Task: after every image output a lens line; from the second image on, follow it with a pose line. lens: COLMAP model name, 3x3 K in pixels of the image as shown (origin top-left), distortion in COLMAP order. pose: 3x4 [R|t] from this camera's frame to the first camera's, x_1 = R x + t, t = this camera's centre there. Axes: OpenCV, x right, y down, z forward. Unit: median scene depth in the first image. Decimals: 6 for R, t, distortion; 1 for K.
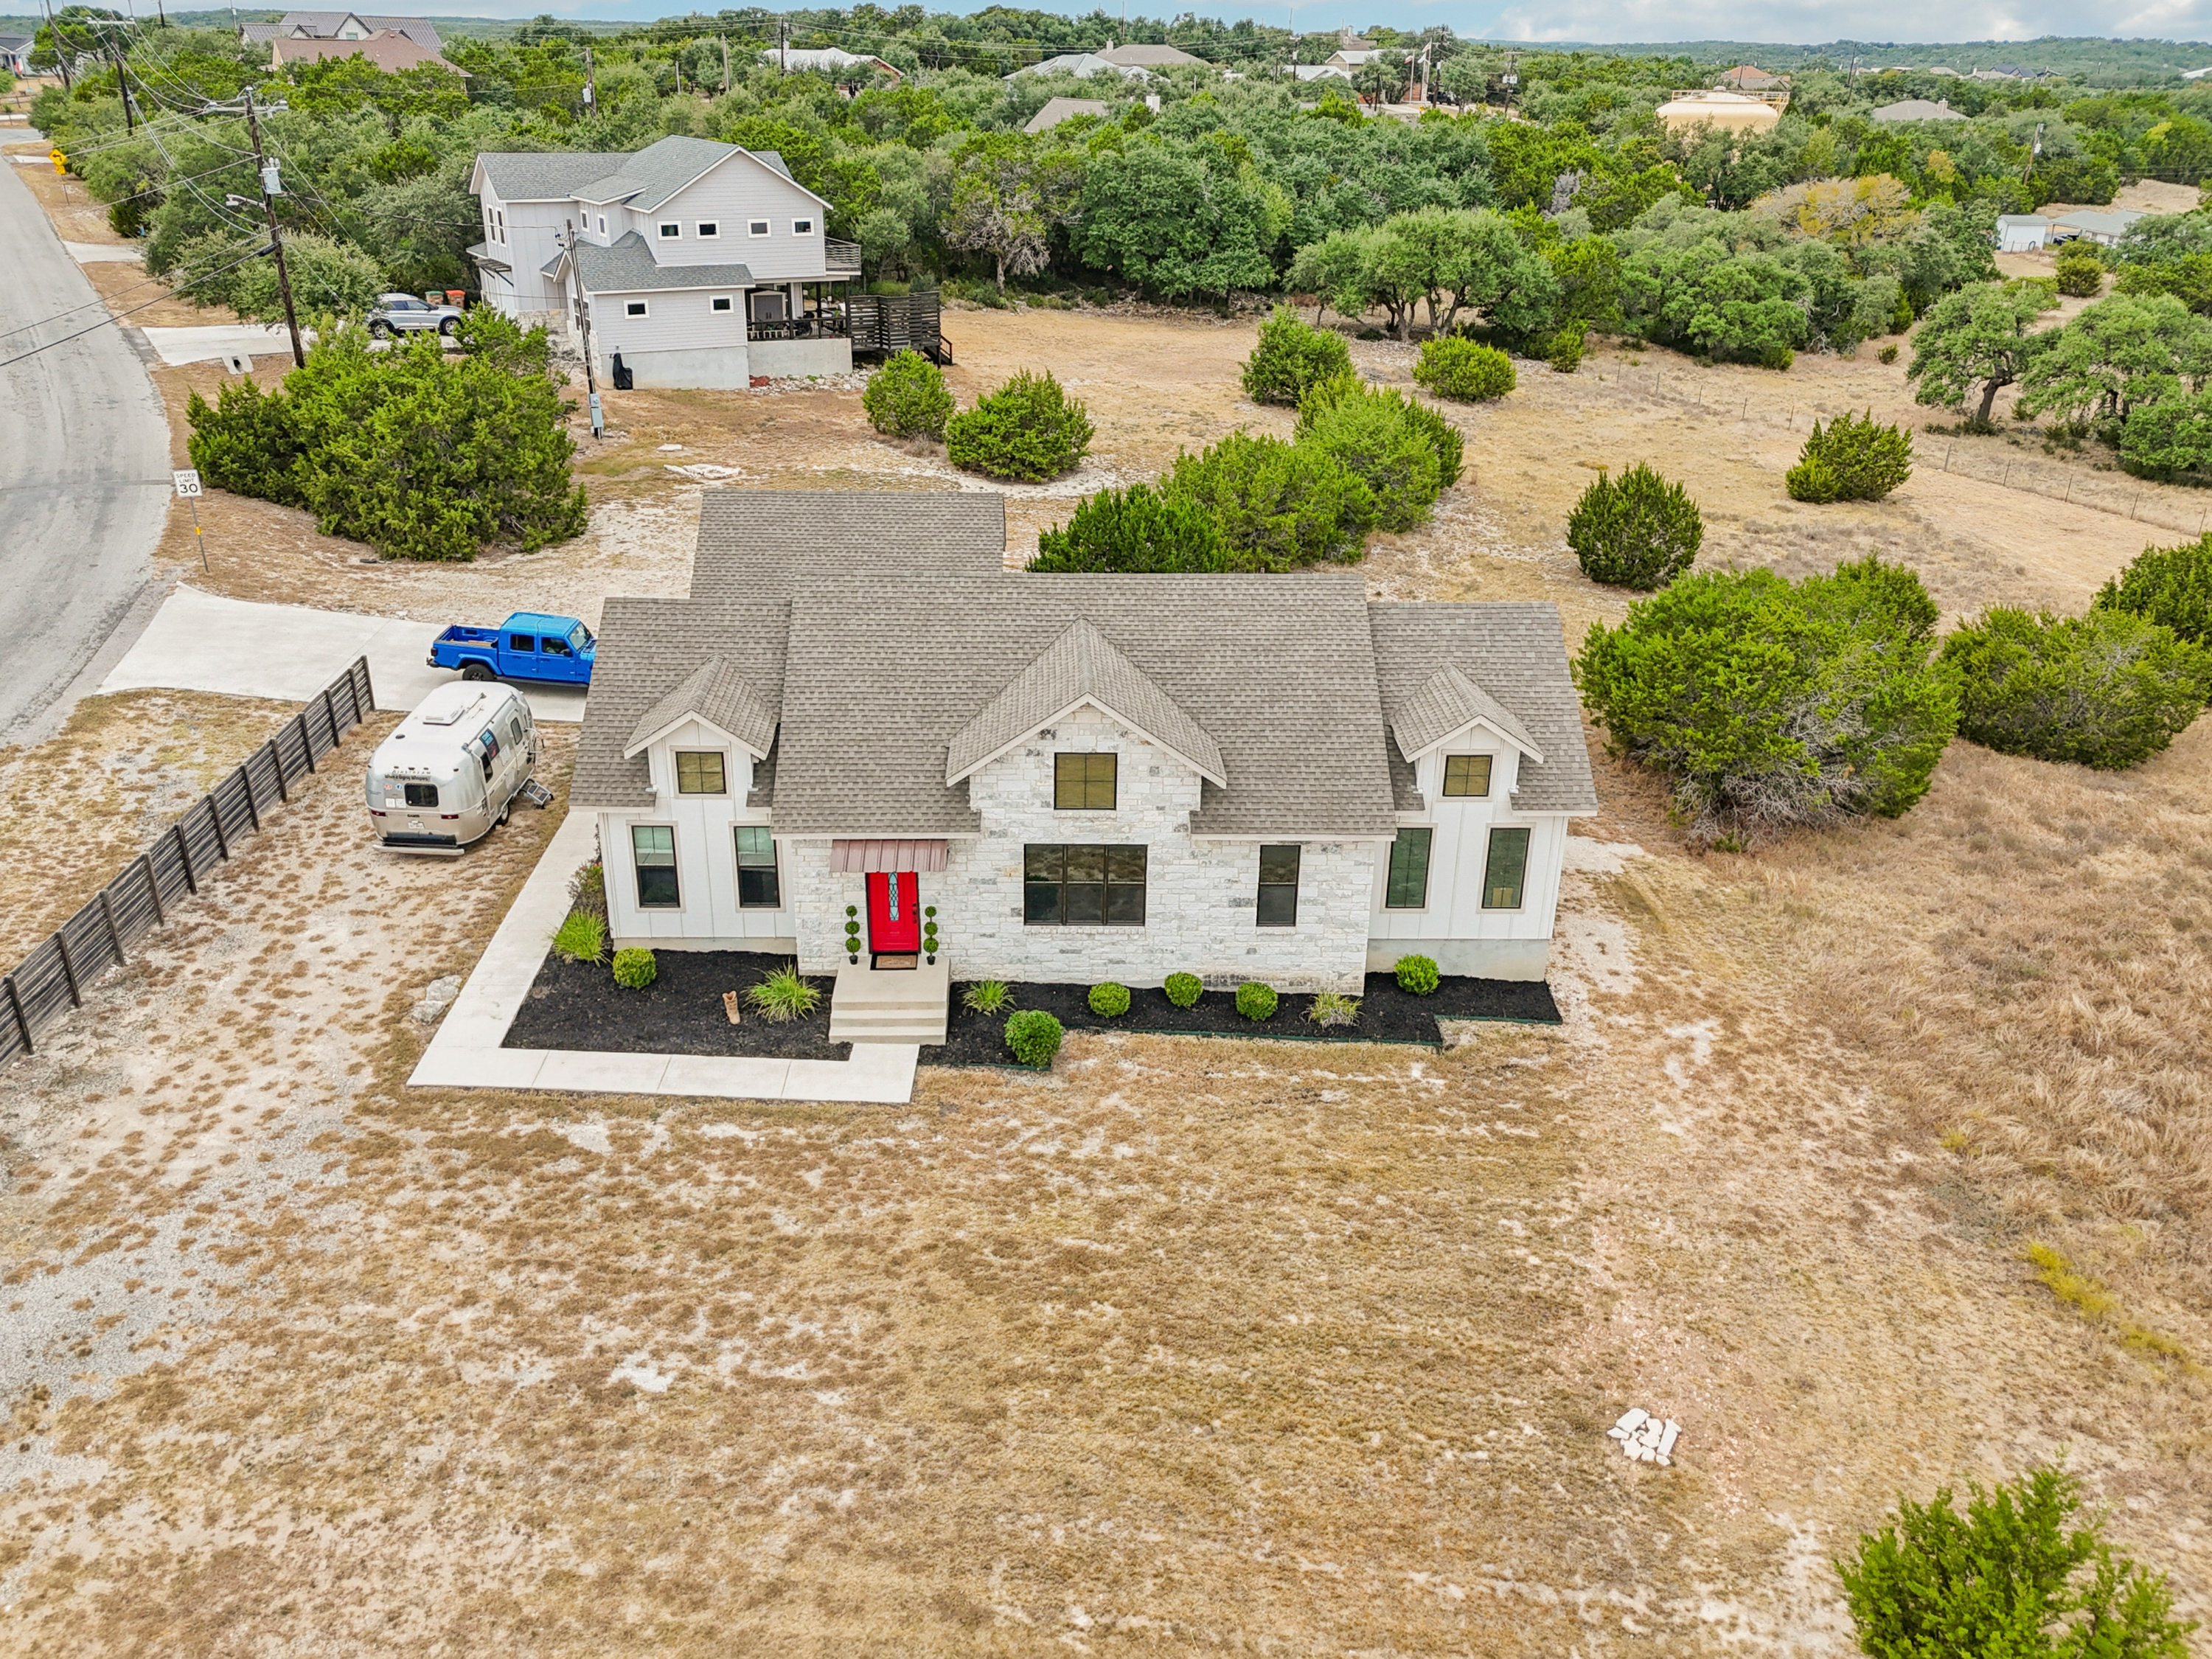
lens RADIAL K [[1740.4, 0, 1110.8], [0, 1740.4, 826.8], [0, 0, 1]] dist [0.079024, -0.075590]
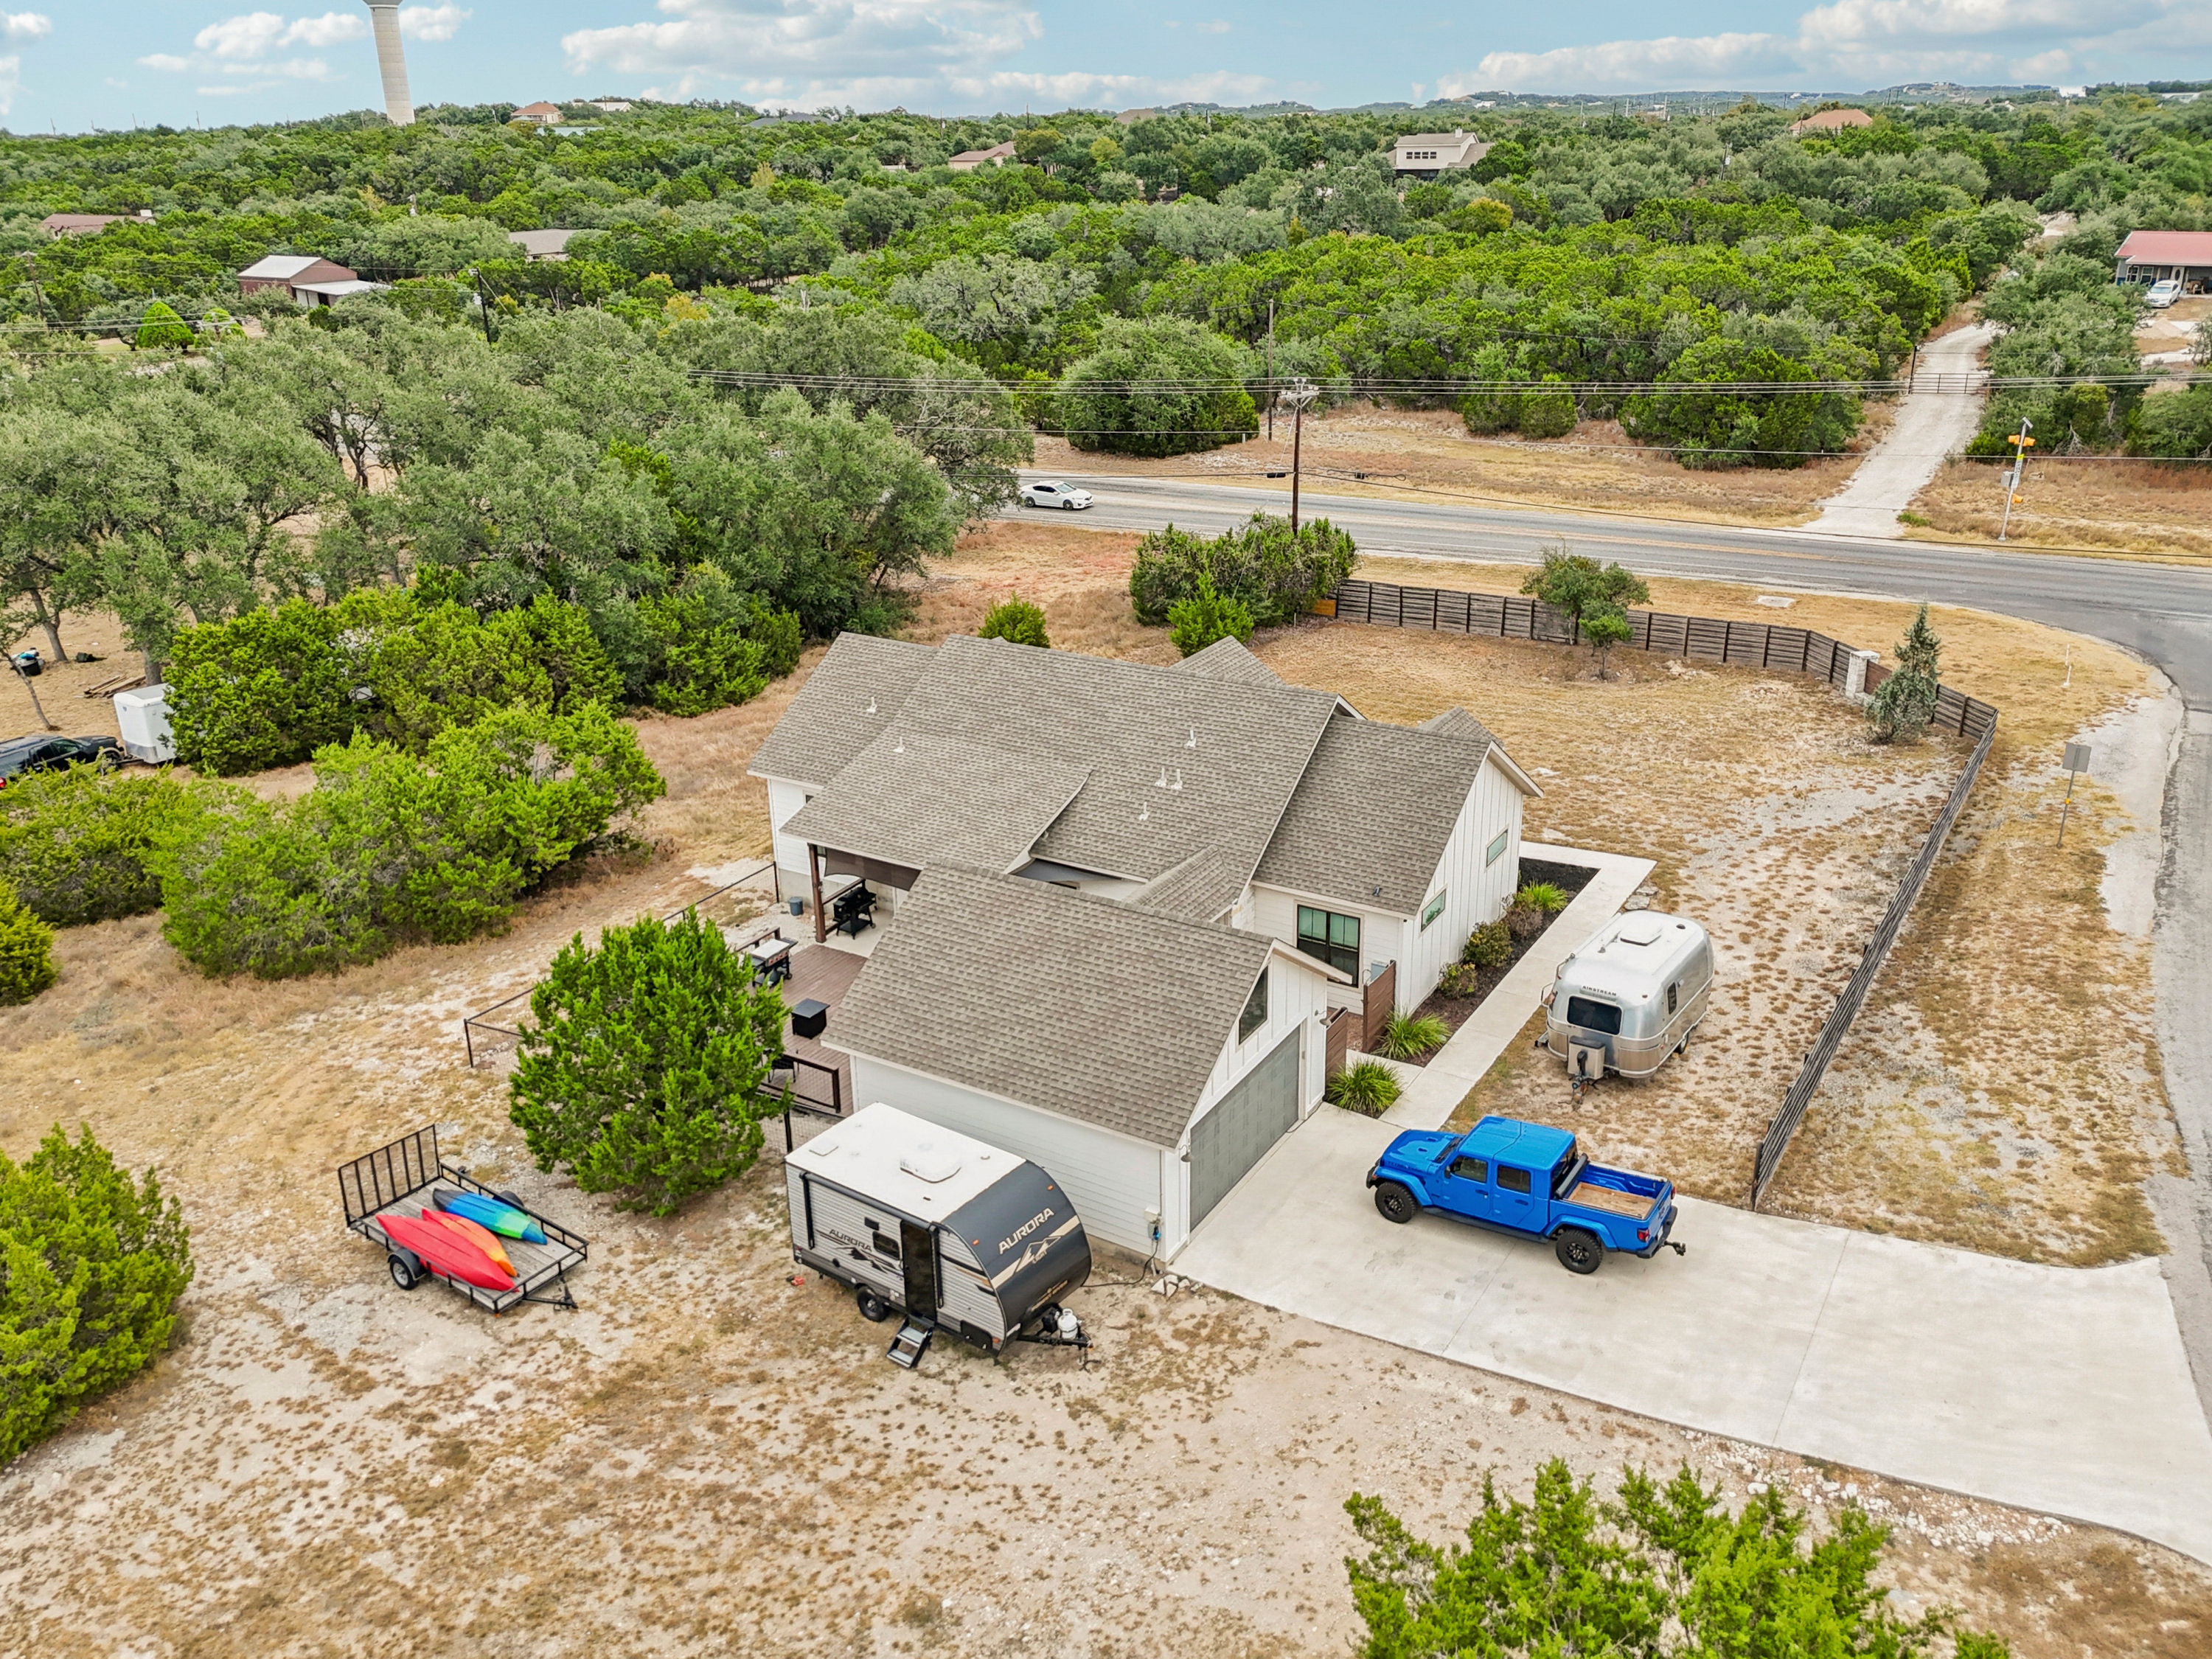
lens RADIAL K [[1736.8, 0, 1123.1], [0, 1736.8, 787.6], [0, 0, 1]] dist [0.071271, -0.074728]
pose [[-0.837143, -0.195108, 0.511003, -0.716869], [0.223433, 0.730749, 0.645046, -0.952592], [-0.499268, 0.654170, -0.568148, 1.902015]]
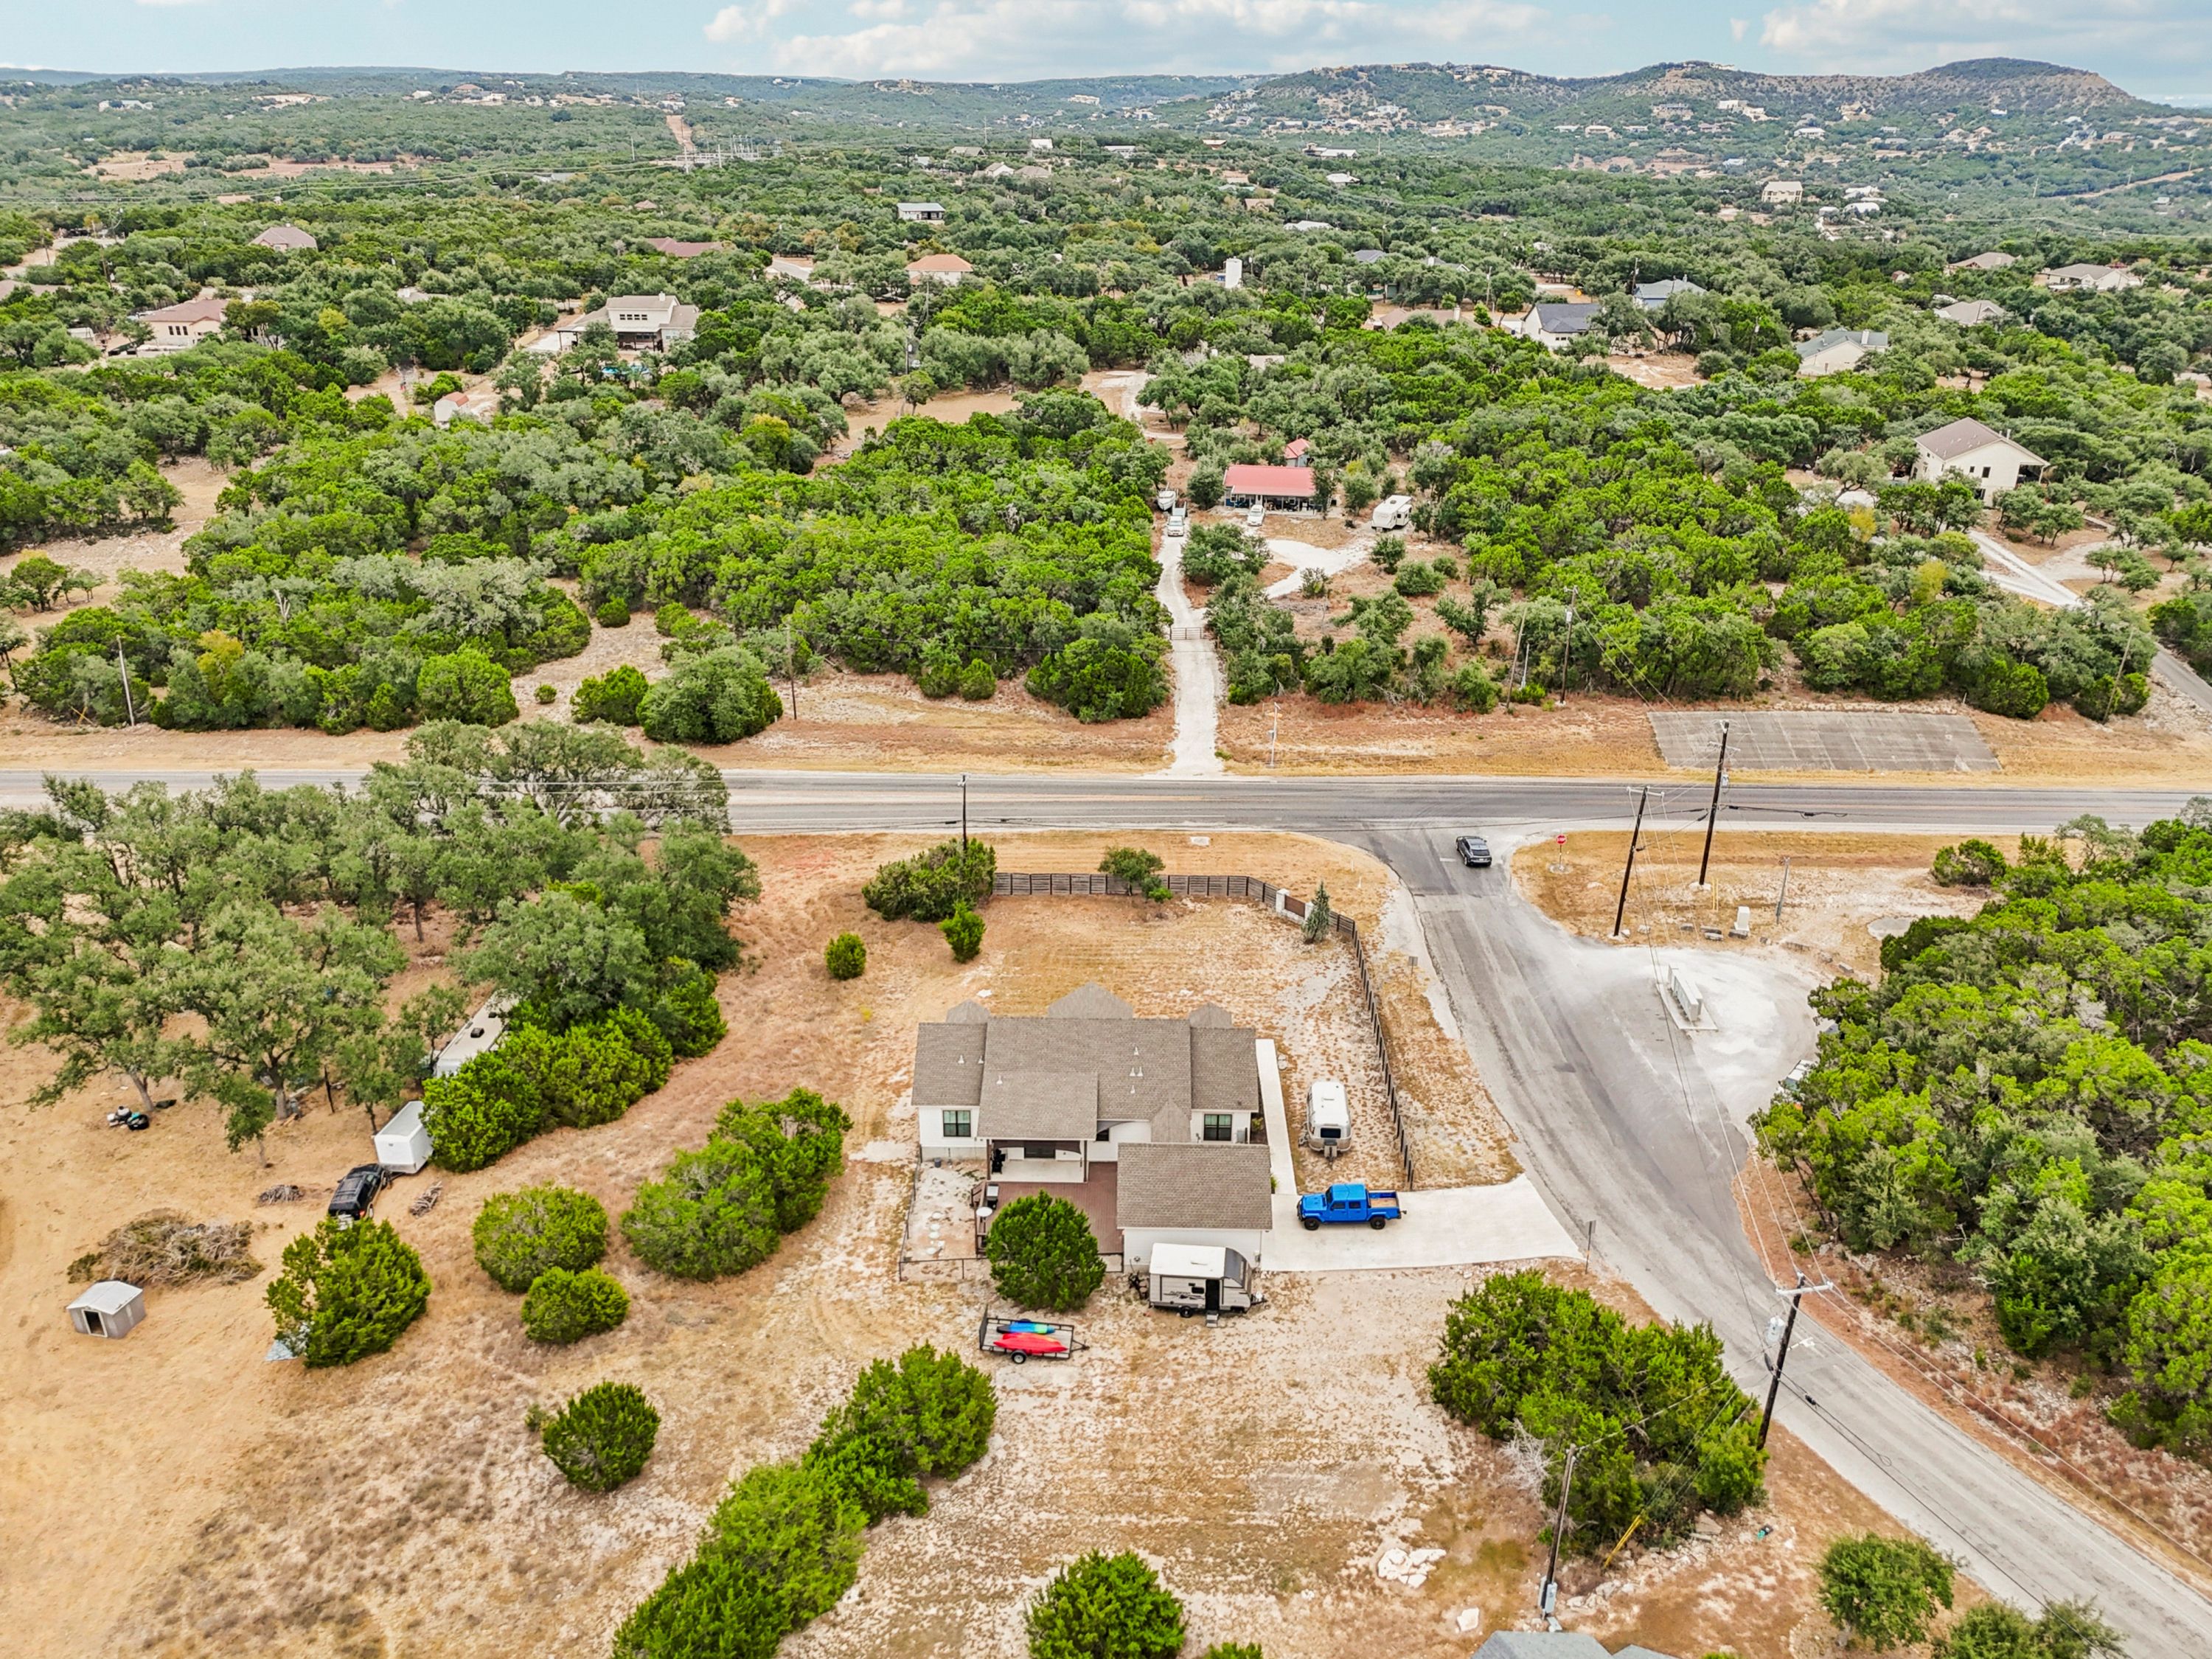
lens RADIAL K [[1711.0, 0, 1101.7], [0, 1711.0, 824.2], [0, 0, 1]] dist [0.079303, -0.081289]
pose [[-0.998212, -0.040663, 0.043816, -0.157244], [0.004642, 0.678036, 0.735014, -2.549499], [-0.059597, 0.733903, -0.676635, 2.819803]]
